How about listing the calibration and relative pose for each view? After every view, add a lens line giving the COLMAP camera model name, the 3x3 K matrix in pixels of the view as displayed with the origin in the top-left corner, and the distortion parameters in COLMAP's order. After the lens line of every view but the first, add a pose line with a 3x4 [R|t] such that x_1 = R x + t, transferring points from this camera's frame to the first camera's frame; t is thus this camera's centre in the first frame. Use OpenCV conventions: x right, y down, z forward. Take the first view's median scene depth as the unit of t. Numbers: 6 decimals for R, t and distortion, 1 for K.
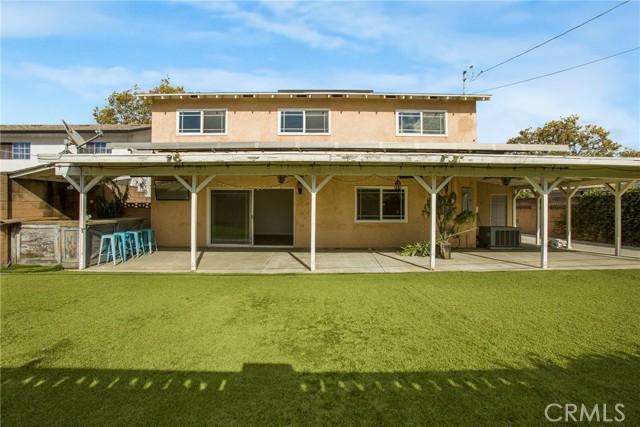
lens RADIAL K [[305.4, 0, 319.9], [0, 305.4, 203.9], [0, 0, 1]] dist [-0.002904, 0.000344]
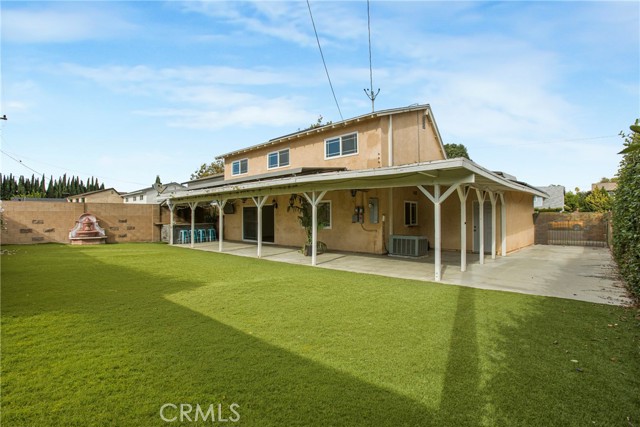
lens RADIAL K [[318.2, 0, 300.2], [0, 318.2, 209.0], [0, 0, 1]] dist [-0.000216, 0.000228]
pose [[0.700734, -0.020002, -0.713142, 1.114545], [0.012794, 0.999798, -0.015471, -0.003611], [0.713308, 0.001717, 0.700849, -0.000813]]
